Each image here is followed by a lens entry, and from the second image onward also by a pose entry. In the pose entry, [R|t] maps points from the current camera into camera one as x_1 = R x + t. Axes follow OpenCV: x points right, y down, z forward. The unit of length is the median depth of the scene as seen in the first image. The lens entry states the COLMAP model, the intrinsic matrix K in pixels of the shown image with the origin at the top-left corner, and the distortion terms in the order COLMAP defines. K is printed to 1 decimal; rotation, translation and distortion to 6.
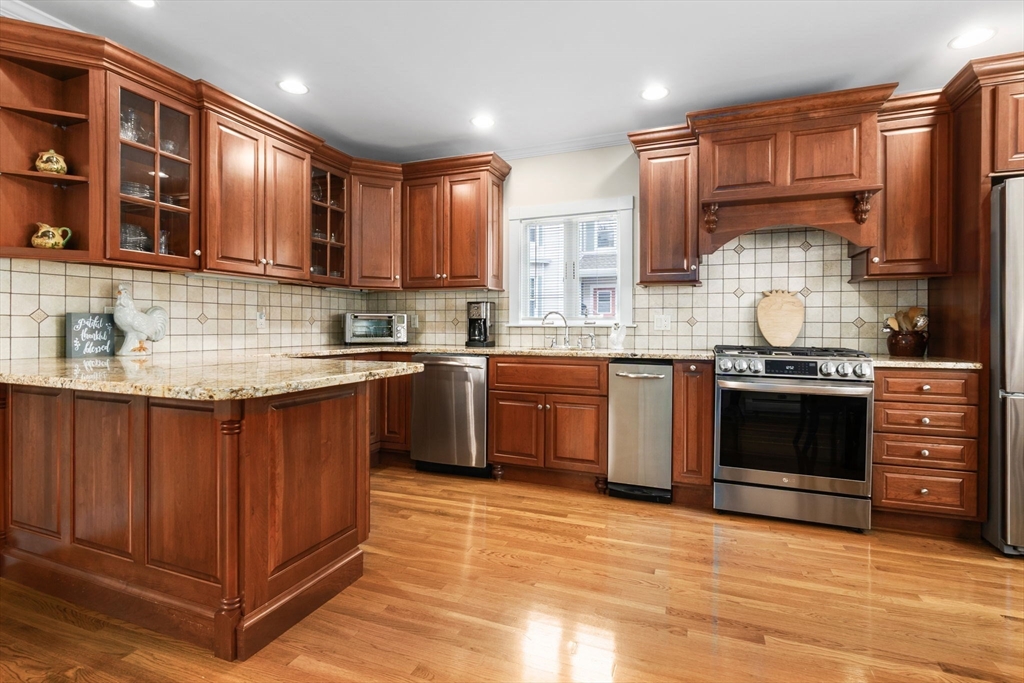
lens RADIAL K [[491.6, 0, 500.6], [0, 491.6, 329.1], [0, 0, 1]] dist [-0.009037, 0.001349]
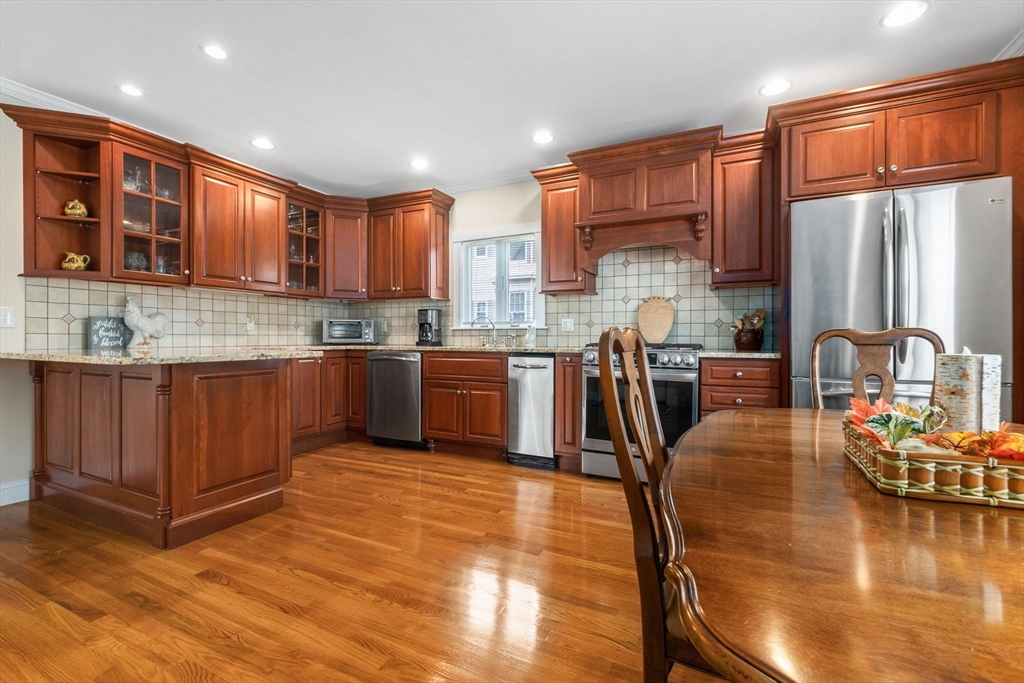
lens RADIAL K [[449.1, 0, 506.6], [0, 449.1, 340.5], [0, 0, 1]] dist [-0.005250, -0.000939]
pose [[0.997025, -0.001731, -0.077054, 0.338100], [0.001772, 0.999998, 0.000465, 0.030969], [0.077053, -0.000601, 0.997027, -0.149379]]
